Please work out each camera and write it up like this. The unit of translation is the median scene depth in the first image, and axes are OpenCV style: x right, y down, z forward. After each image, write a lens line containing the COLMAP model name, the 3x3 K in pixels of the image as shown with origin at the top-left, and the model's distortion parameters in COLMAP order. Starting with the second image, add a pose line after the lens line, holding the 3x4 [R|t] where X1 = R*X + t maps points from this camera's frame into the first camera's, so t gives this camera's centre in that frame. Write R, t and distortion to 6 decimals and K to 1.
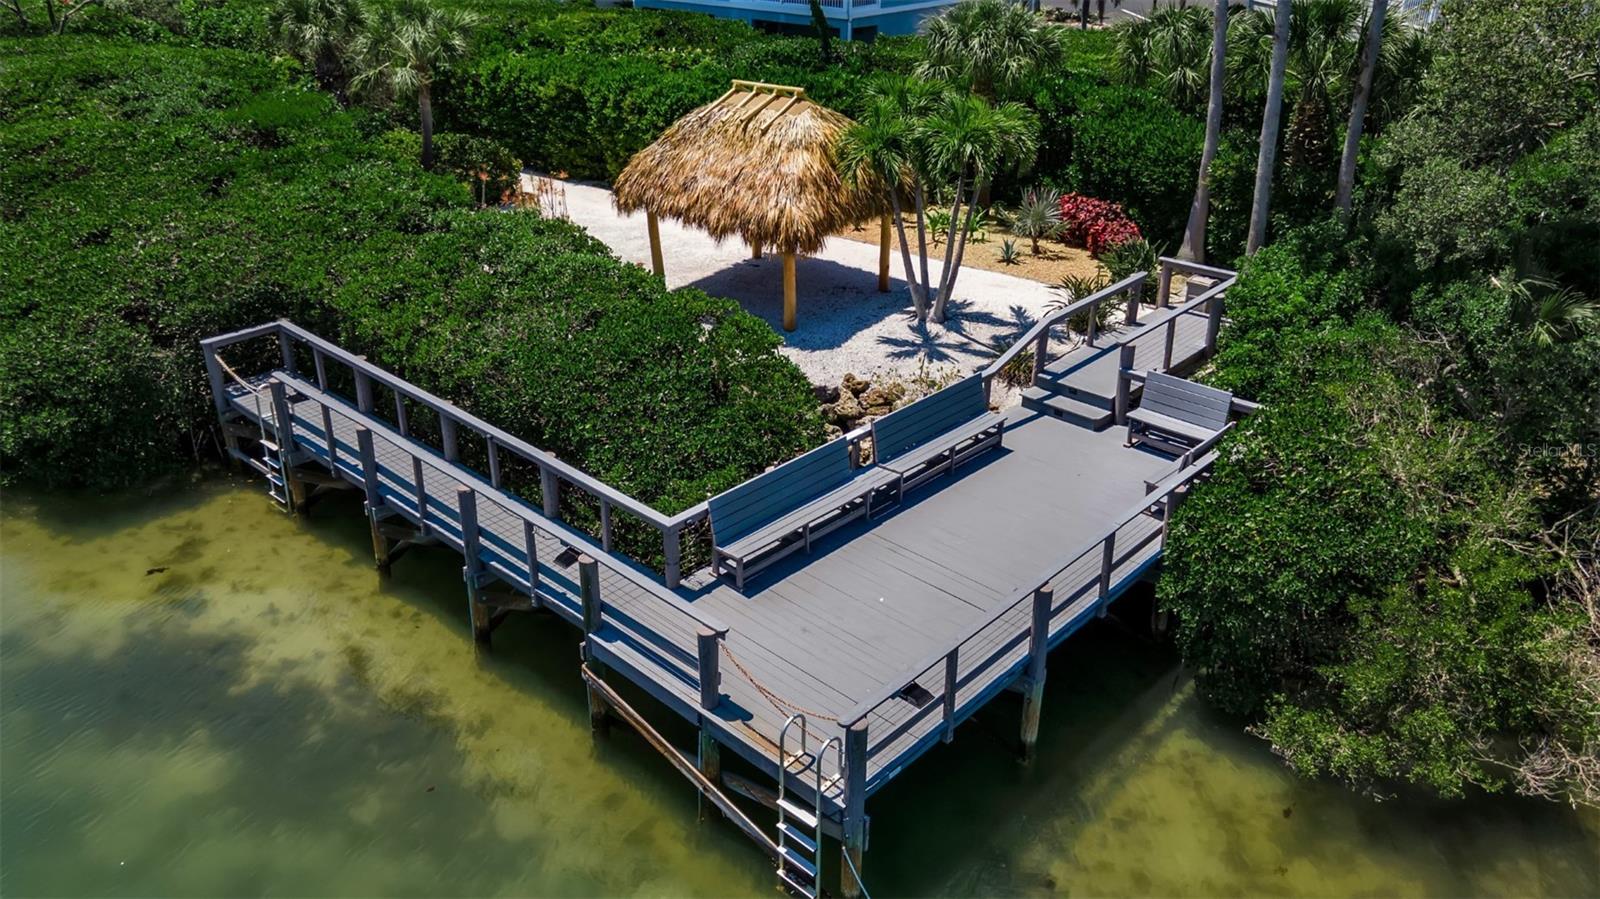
lens RADIAL K [[1145.4, 0, 792.2], [0, 1145.4, 450.2], [0, 0, 1]] dist [0.037508, -0.000626]
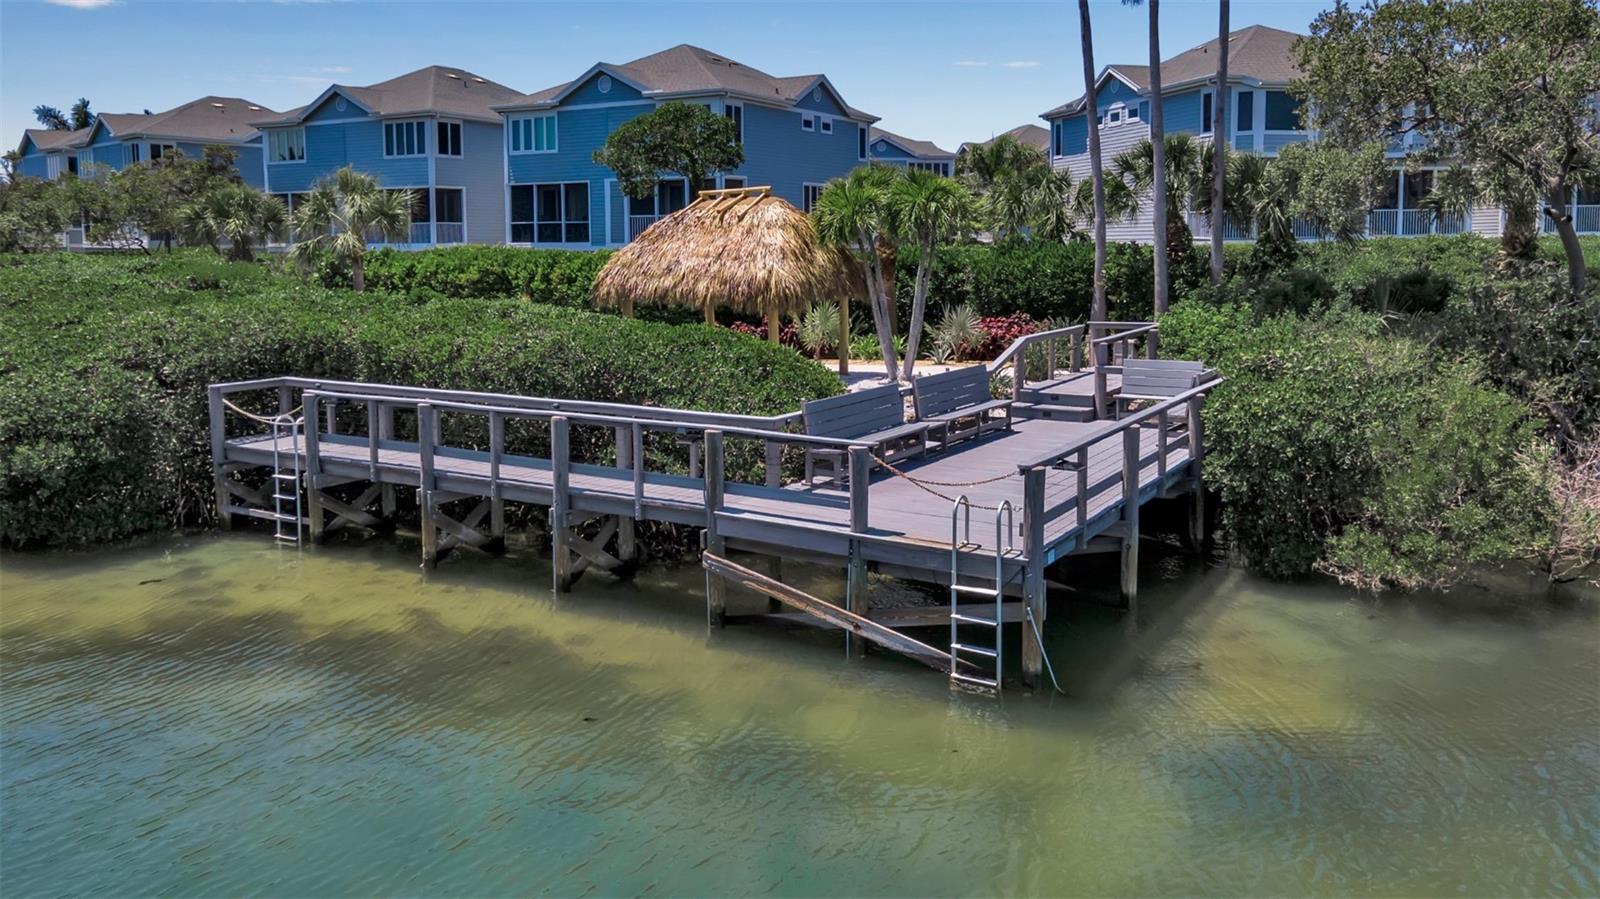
lens RADIAL K [[1171.9, 0, 794.7], [0, 1171.9, 442.2], [0, 0, 1]] dist [0.051925, -0.004734]
pose [[0.981199, -0.043910, 0.187936, -0.198279], [0.100005, 0.948524, -0.300502, 0.278836], [-0.165067, 0.313647, 0.935082, -0.005840]]
